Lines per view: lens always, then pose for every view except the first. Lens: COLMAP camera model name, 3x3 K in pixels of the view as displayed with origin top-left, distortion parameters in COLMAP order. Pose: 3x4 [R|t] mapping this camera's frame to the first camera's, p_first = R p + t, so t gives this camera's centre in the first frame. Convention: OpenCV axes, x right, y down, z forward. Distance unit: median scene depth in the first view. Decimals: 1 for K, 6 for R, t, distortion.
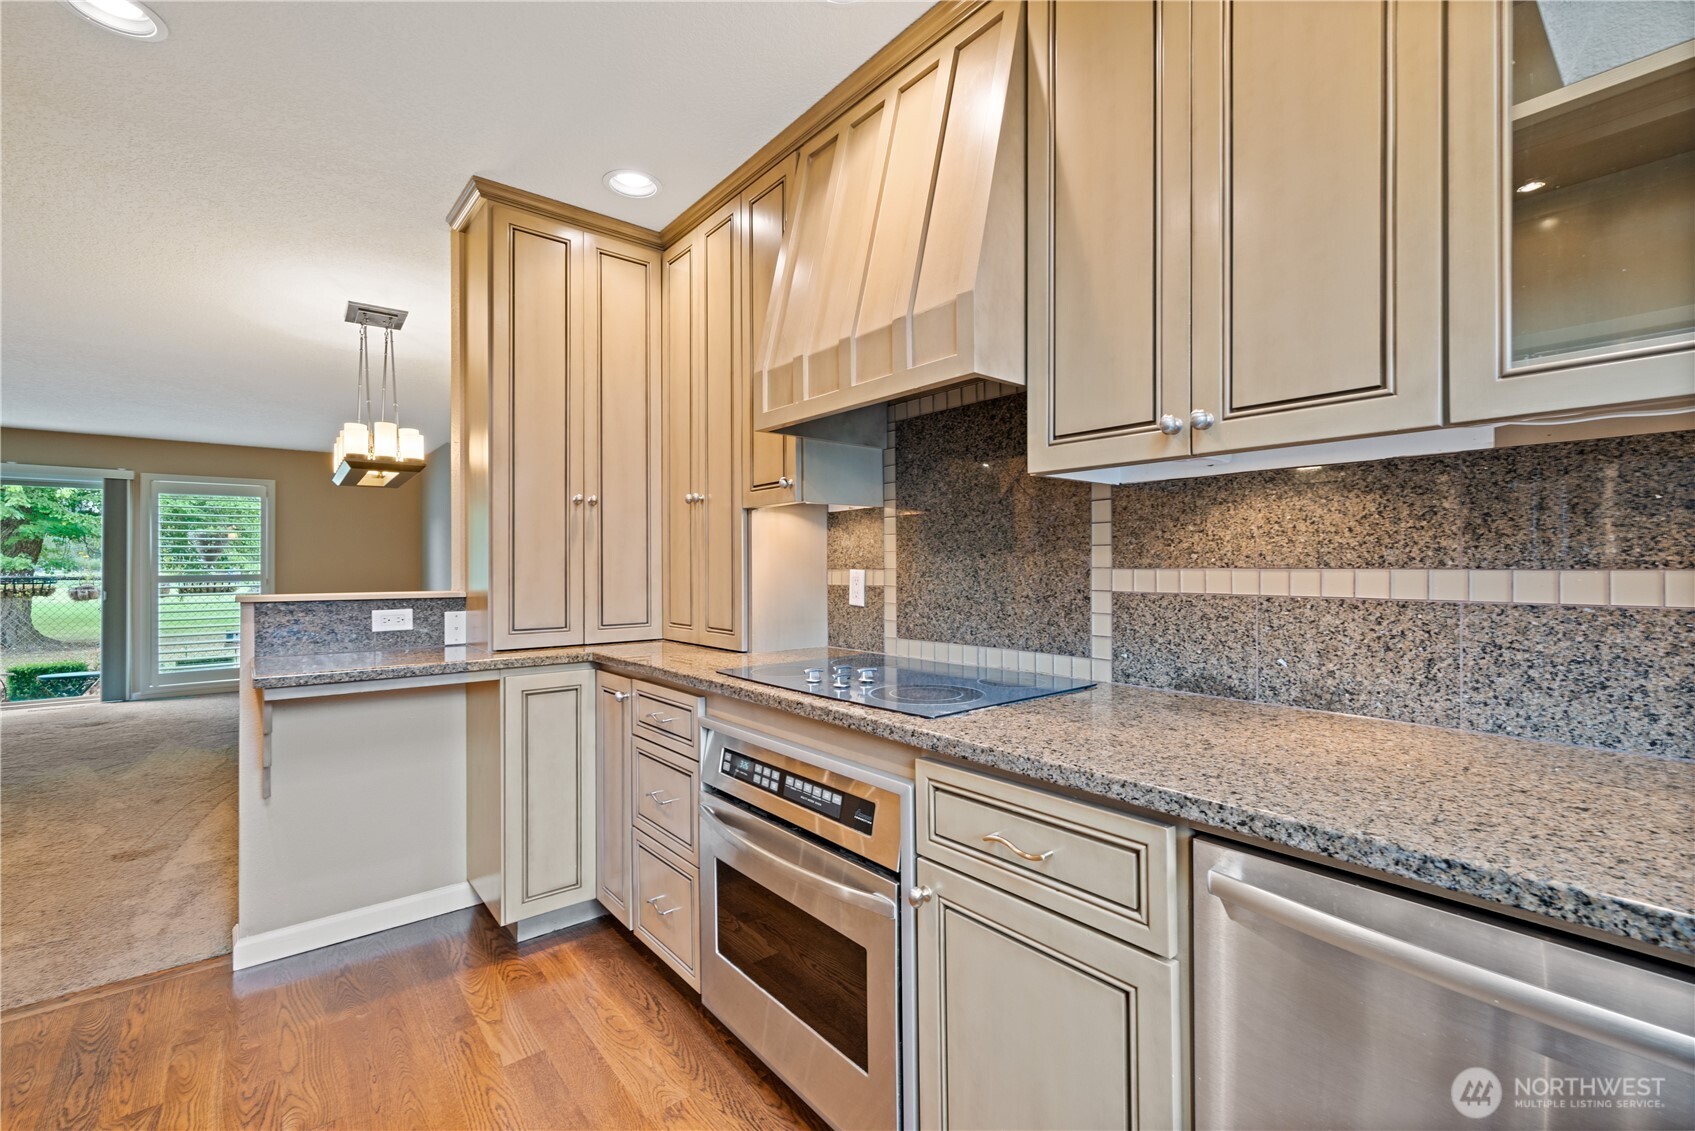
lens RADIAL K [[726.1, 0, 837.5], [0, 726.1, 559.5], [0, 0, 1]] dist [0.002954, -0.002326]
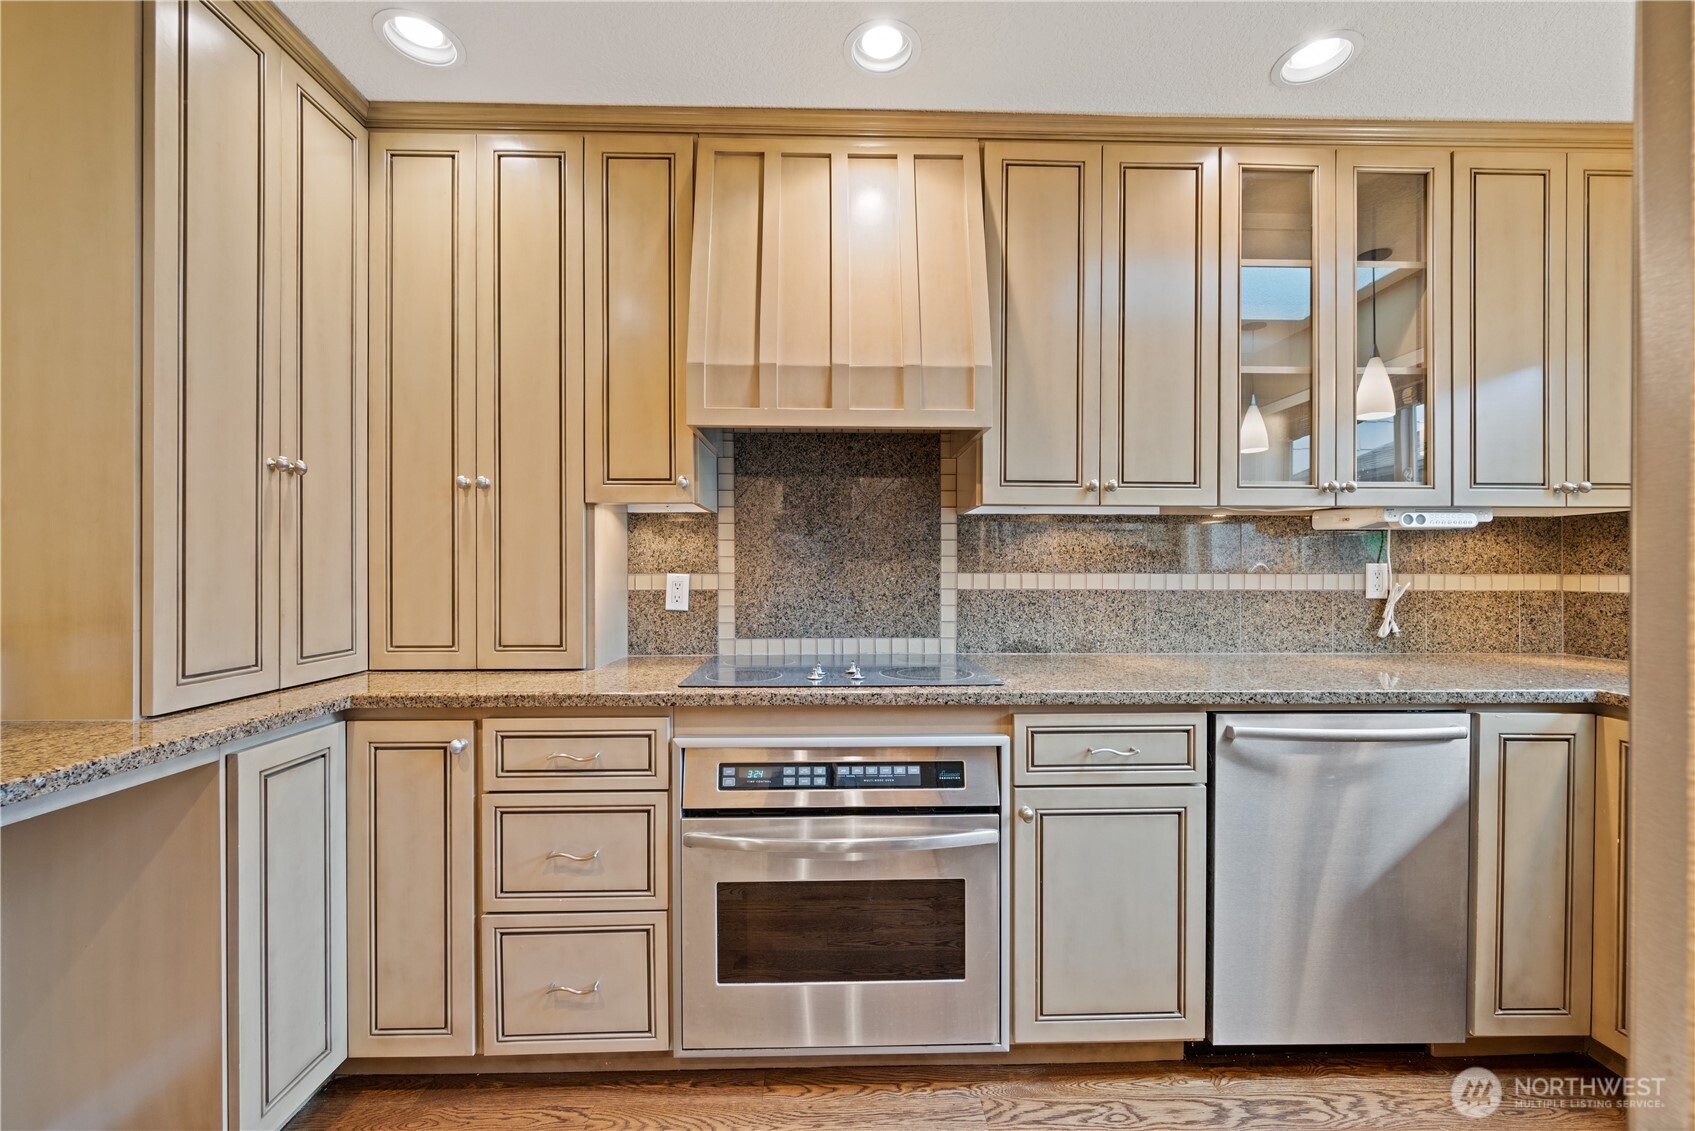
lens RADIAL K [[678.9, 0, 843.0], [0, 678.9, 570.0], [0, 0, 1]] dist [-0.000257, 0.000012]
pose [[0.613208, 0.005562, 0.789902, -0.854906], [-0.010927, 0.999939, 0.001442, 0.007636], [-0.789846, -0.009516, 0.613232, 0.388631]]
